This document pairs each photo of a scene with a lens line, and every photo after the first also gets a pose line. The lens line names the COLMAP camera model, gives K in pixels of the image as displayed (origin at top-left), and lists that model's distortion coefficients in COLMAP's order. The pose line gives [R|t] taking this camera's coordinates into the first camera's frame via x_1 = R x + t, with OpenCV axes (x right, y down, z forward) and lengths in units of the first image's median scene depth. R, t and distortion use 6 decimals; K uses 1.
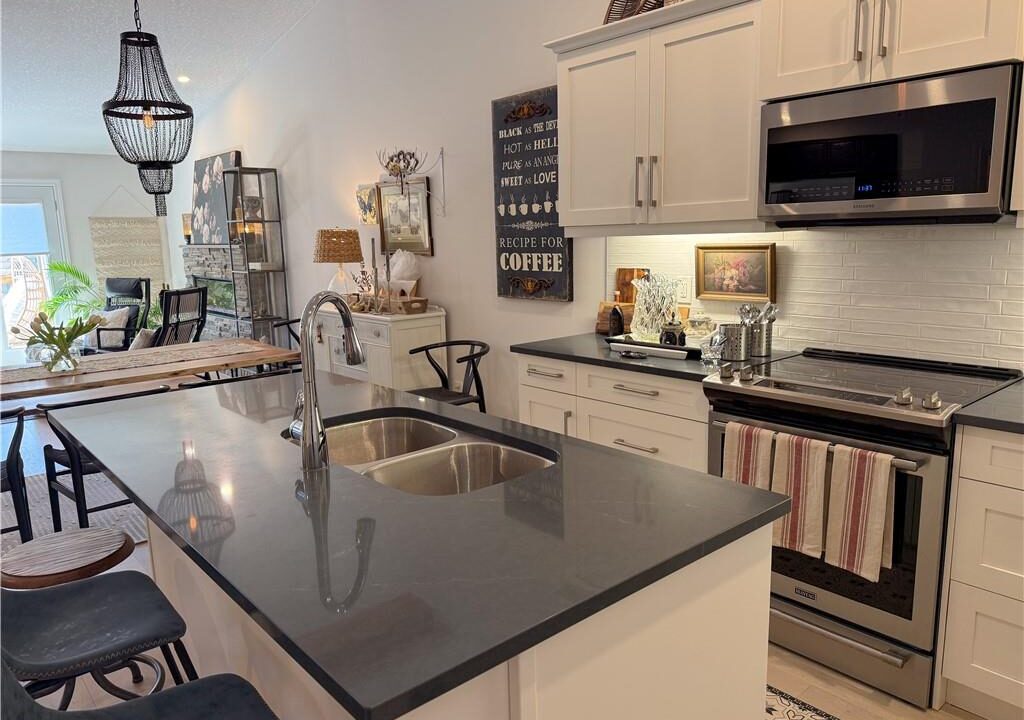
lens RADIAL K [[716.4, 0, 512.6], [0, 716.4, 362.2], [0, 0, 1]] dist [0.122253, -0.182158]
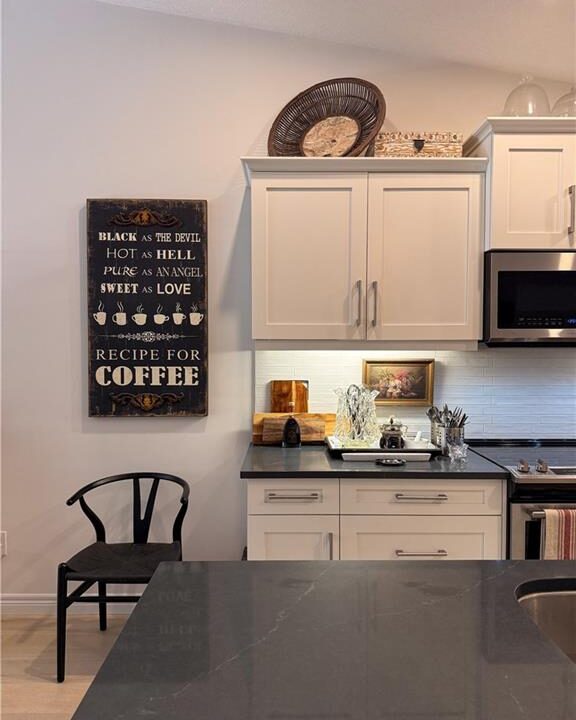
lens RADIAL K [[539.4, 0, 288.0], [0, 539.4, 360.0], [0, 0, 1]] dist [0.148875, -0.274766]
pose [[0.650592, 0.003648, 0.759419, -0.381203], [0.116629, 0.987646, -0.104661, -0.066092], [-0.750418, 0.156662, 0.642129, 0.416944]]
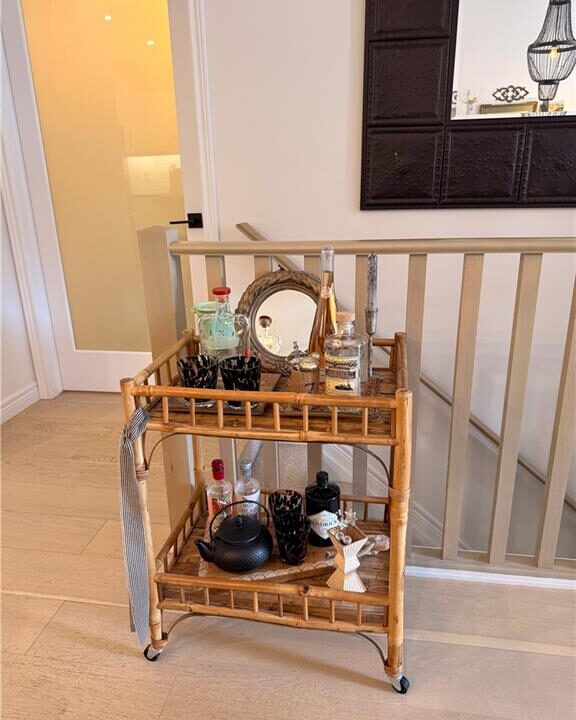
lens RADIAL K [[556.0, 0, 288.0], [0, 556.0, 360.0], [0, 0, 1]] dist [0.051782, 0.001236]
pose [[0.728220, -0.214429, 0.650934, -1.920258], [0.125770, 0.975476, 0.180636, 0.048932], [-0.673704, -0.049675, 0.737330, 0.386712]]
